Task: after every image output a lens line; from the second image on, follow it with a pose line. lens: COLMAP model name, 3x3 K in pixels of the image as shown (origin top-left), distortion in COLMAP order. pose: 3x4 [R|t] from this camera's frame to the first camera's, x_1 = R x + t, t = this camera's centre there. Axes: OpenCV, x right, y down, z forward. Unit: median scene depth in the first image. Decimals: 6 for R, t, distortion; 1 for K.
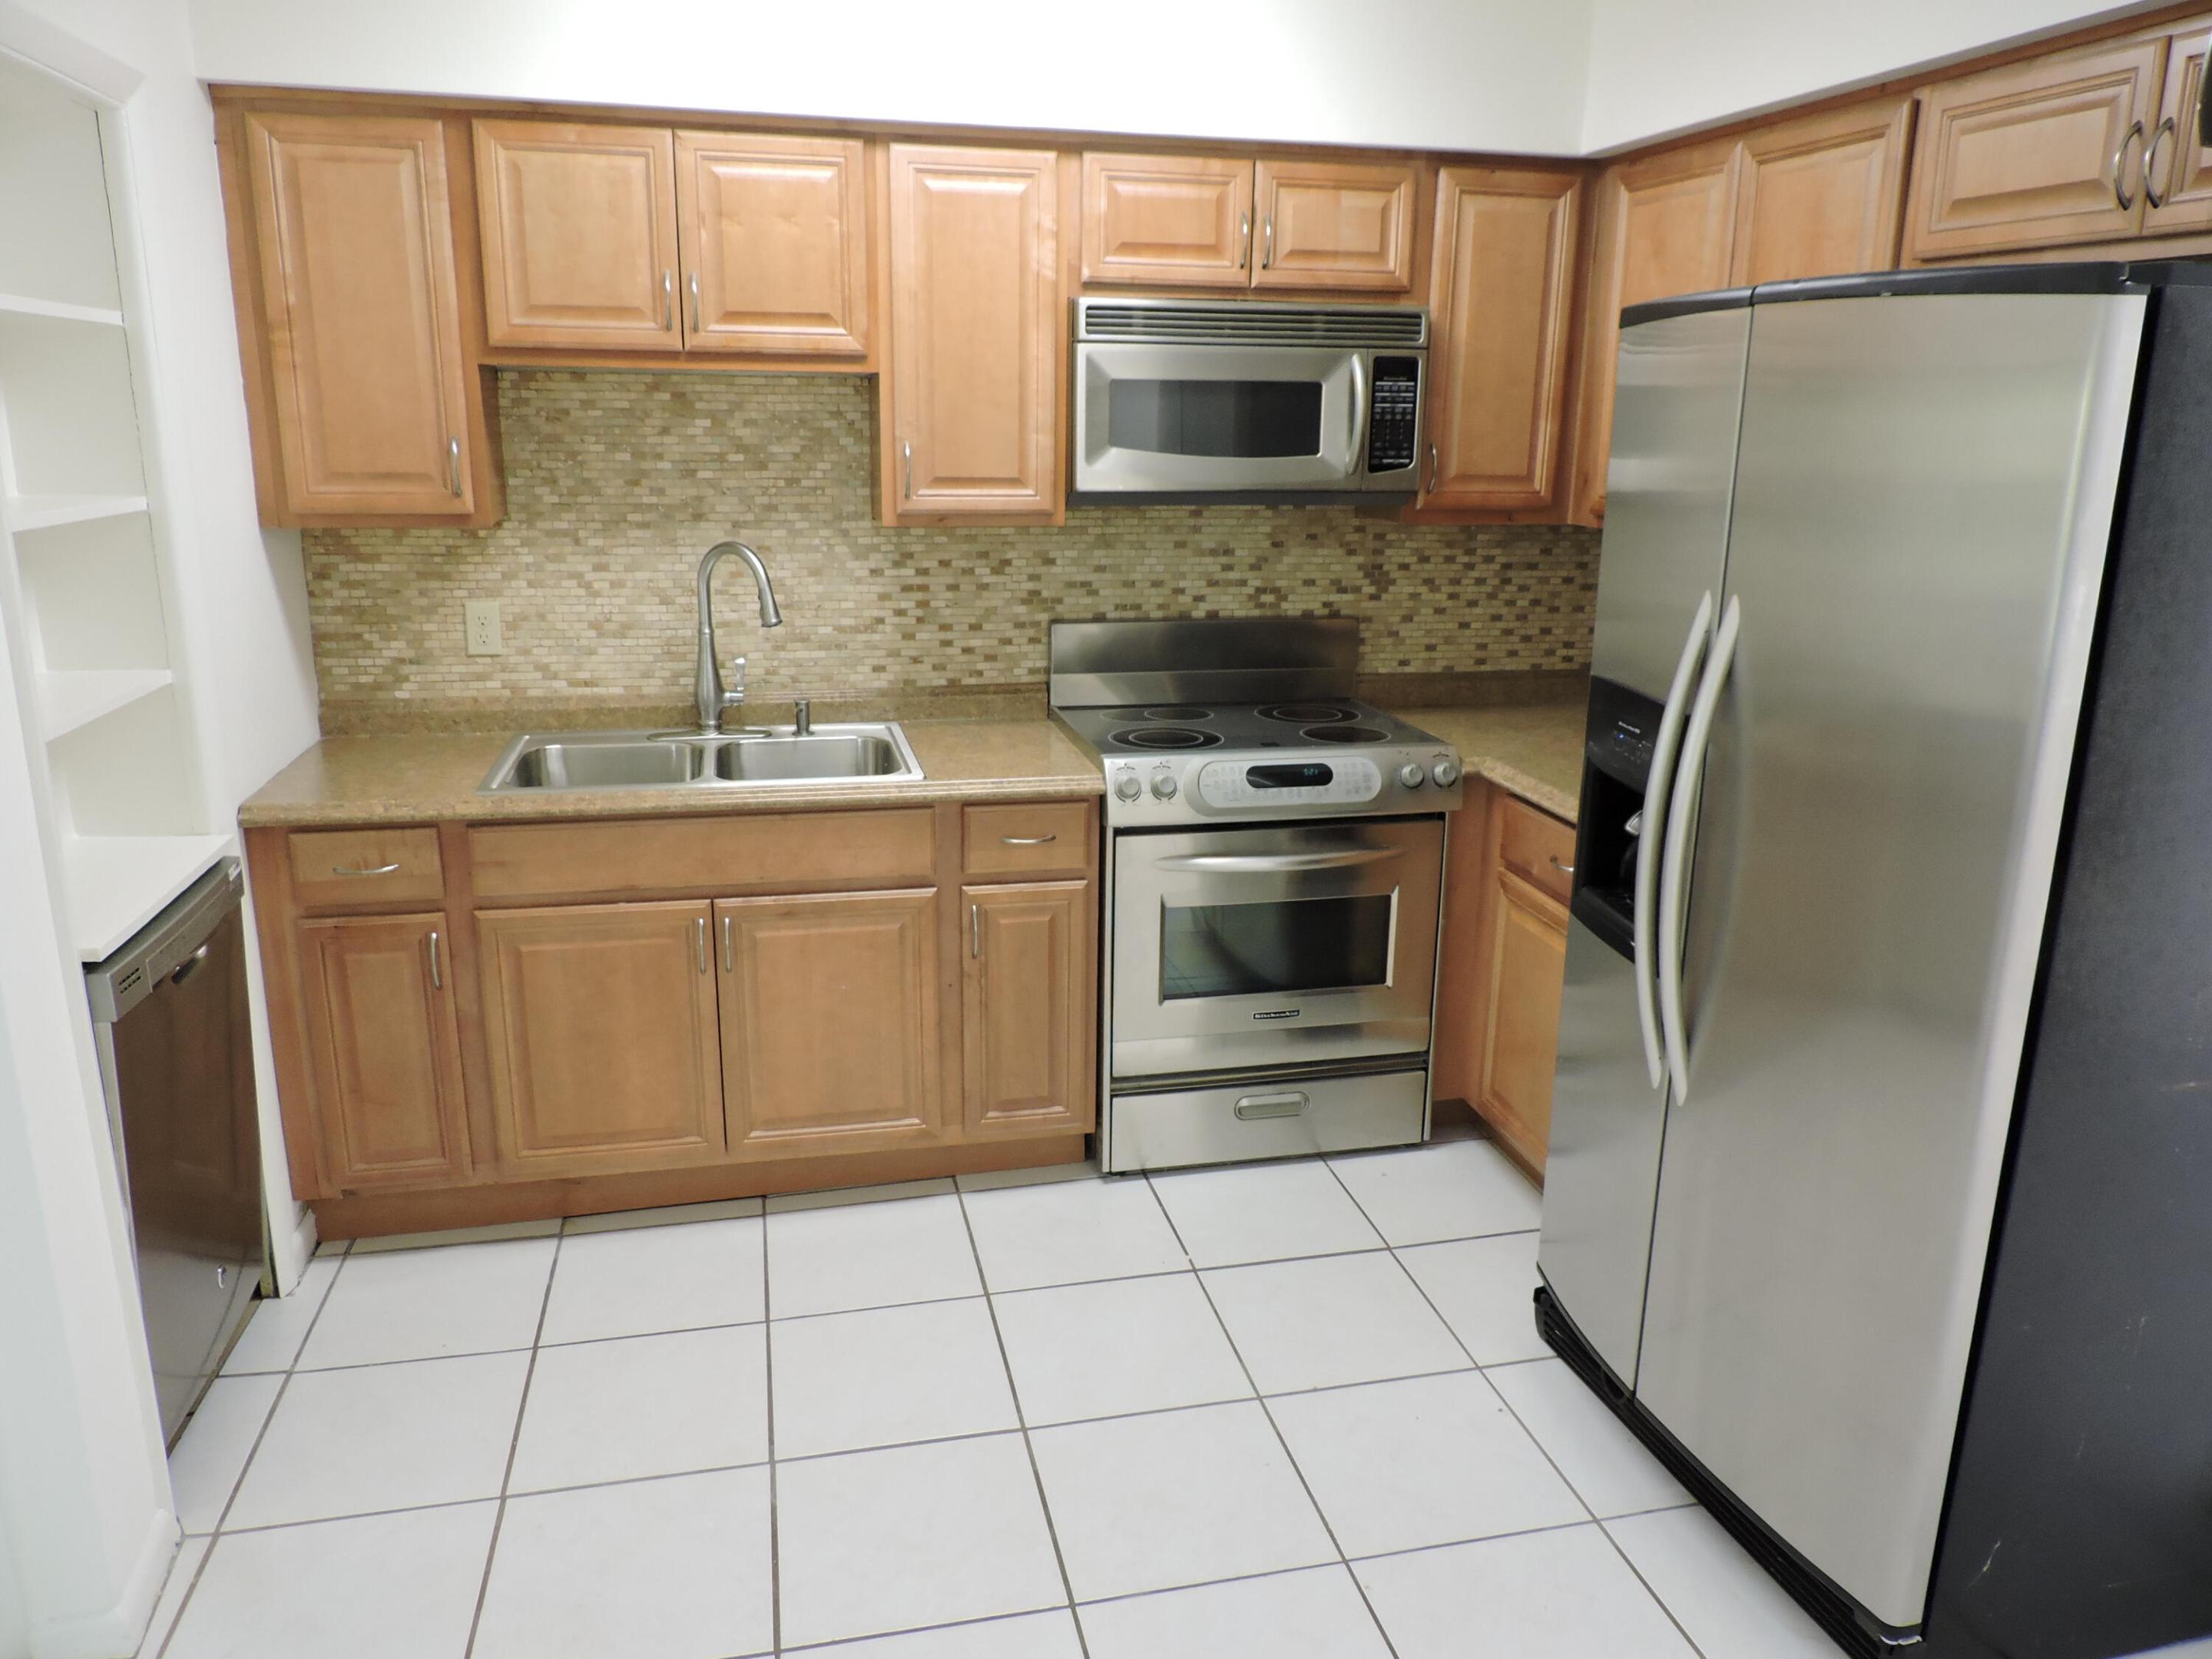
lens RADIAL K [[1572.7, 0, 1084.8], [0, 1572.7, 829.3], [0, 0, 1]] dist [-0.029942, -0.005581]
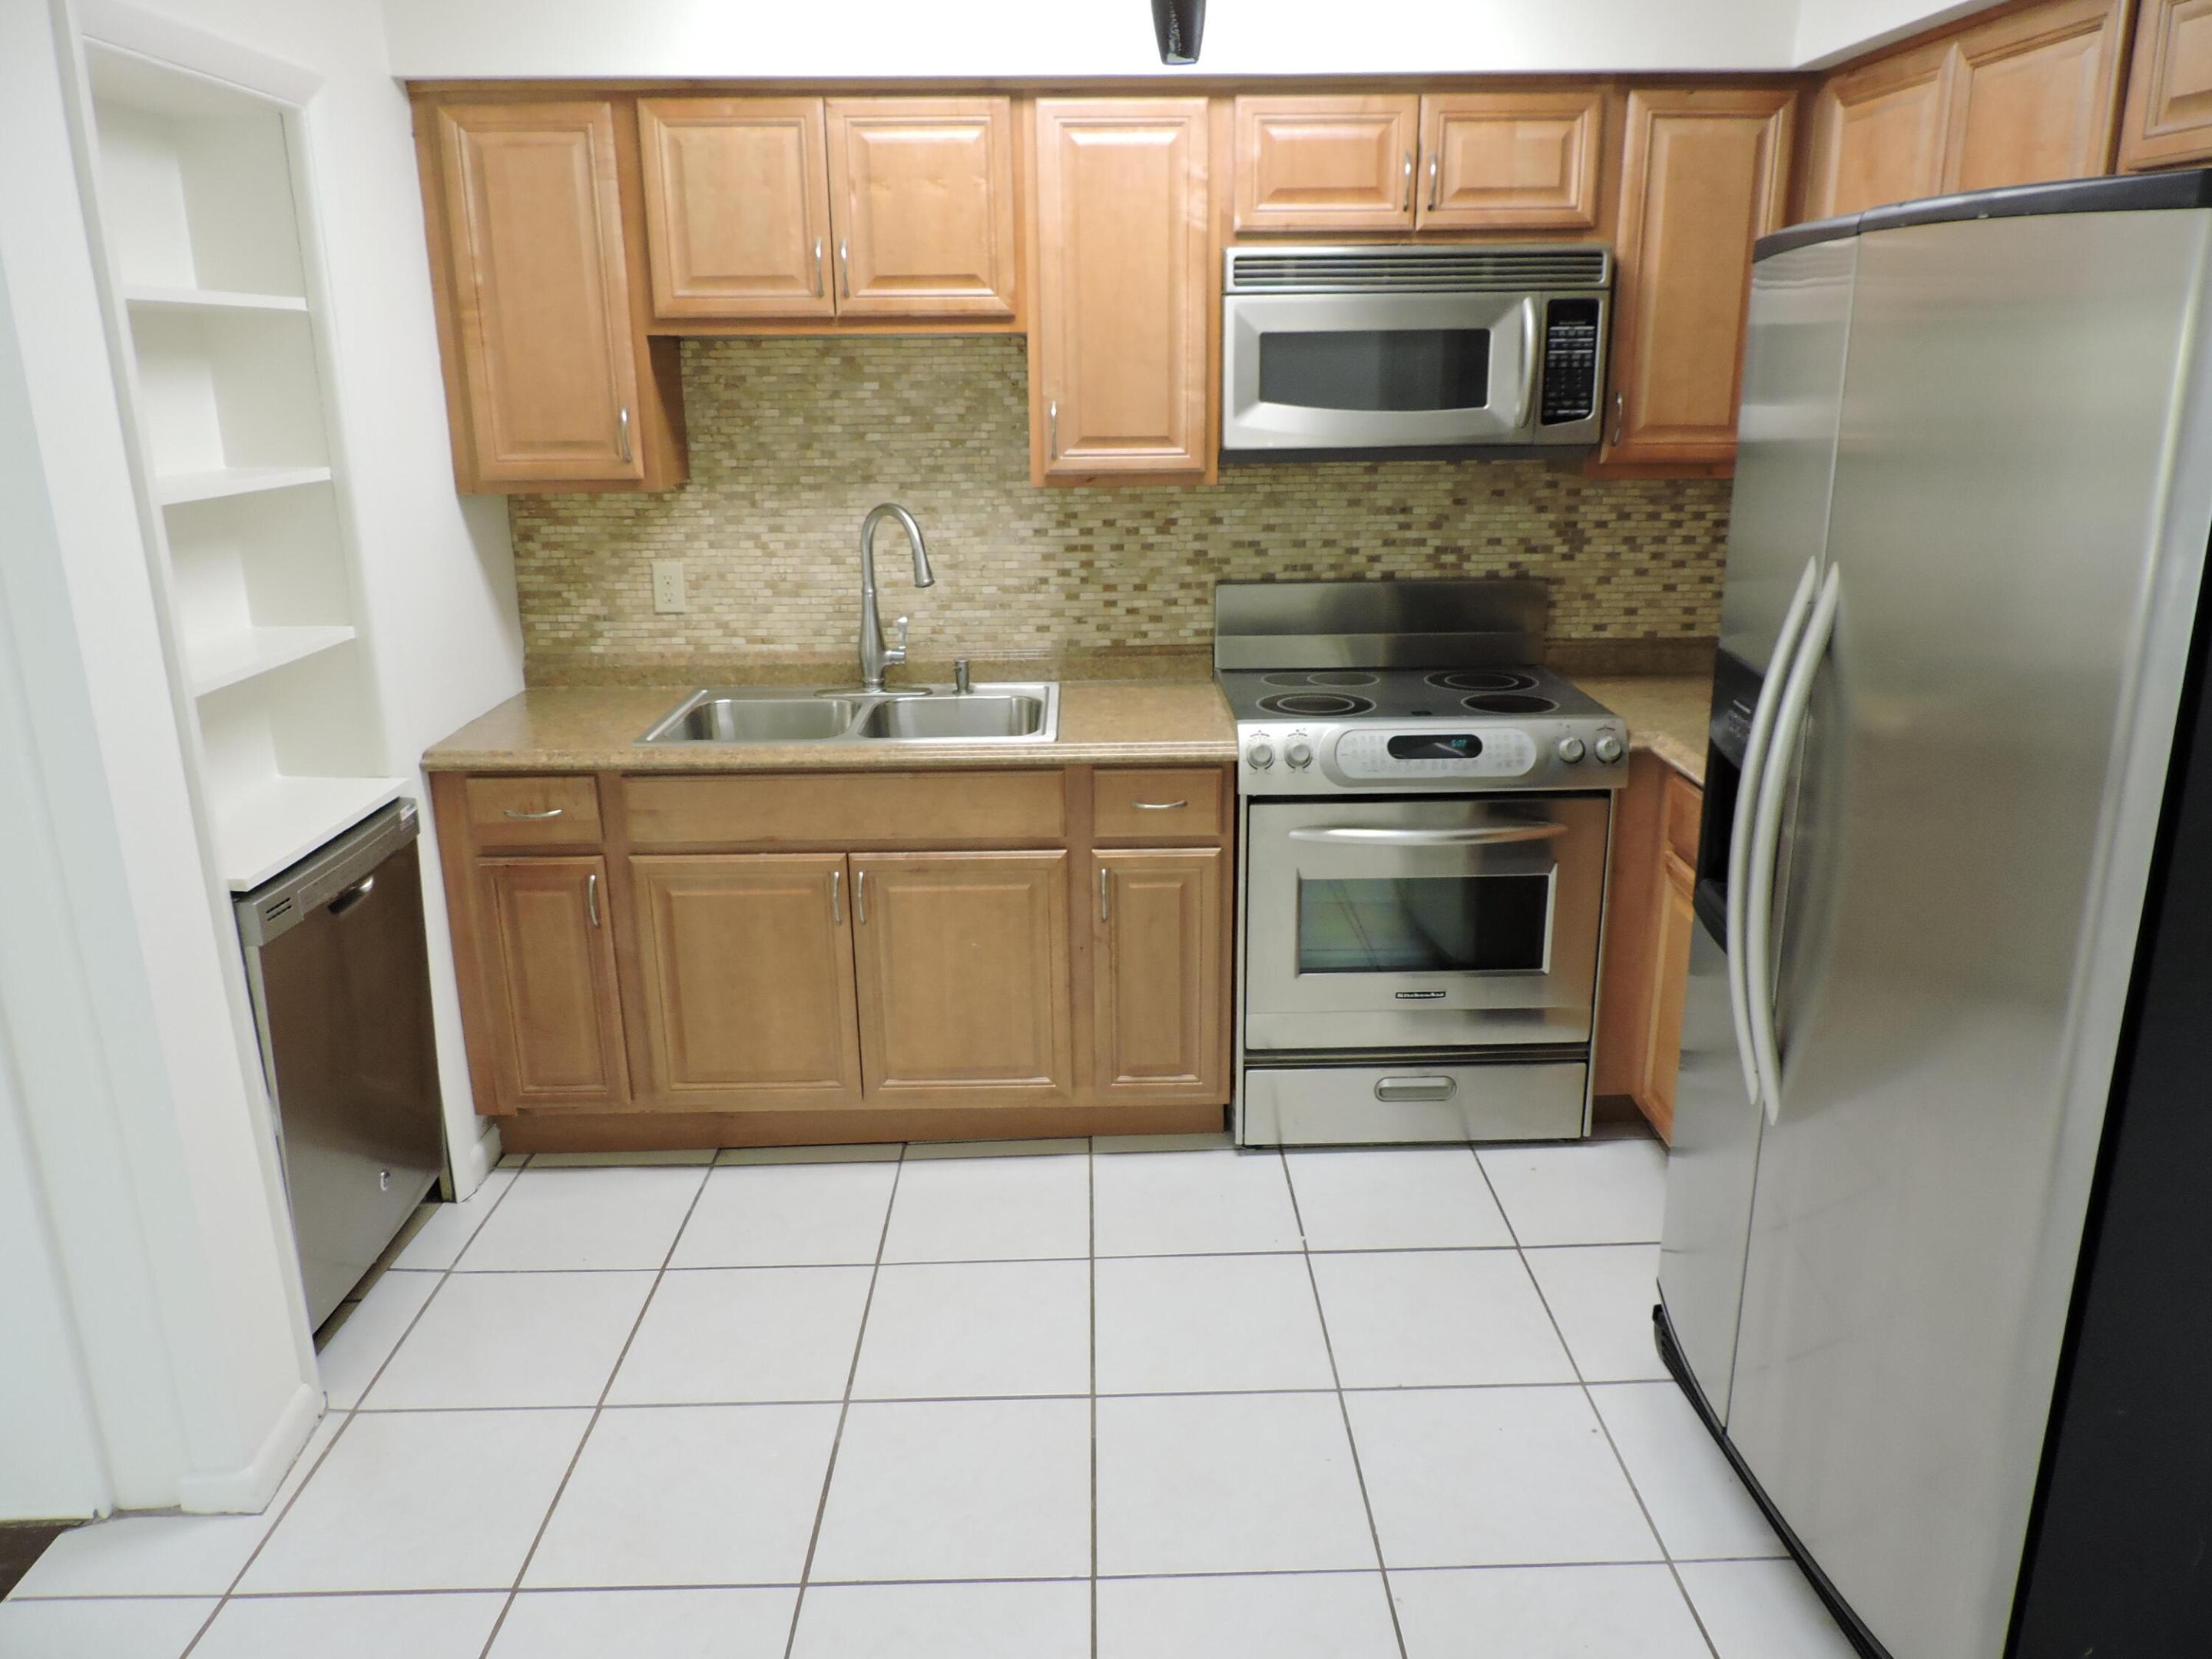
lens RADIAL K [[1572.7, 0, 1101.6], [0, 1572.7, 830.0], [0, 0, 1]] dist [-0.029942, -0.005581]
pose [[0.977722, 0.035343, -0.206909, 0.131116], [-0.029275, 0.999049, 0.032315, -0.008293], [0.207854, -0.025537, 0.977826, 0.025741]]
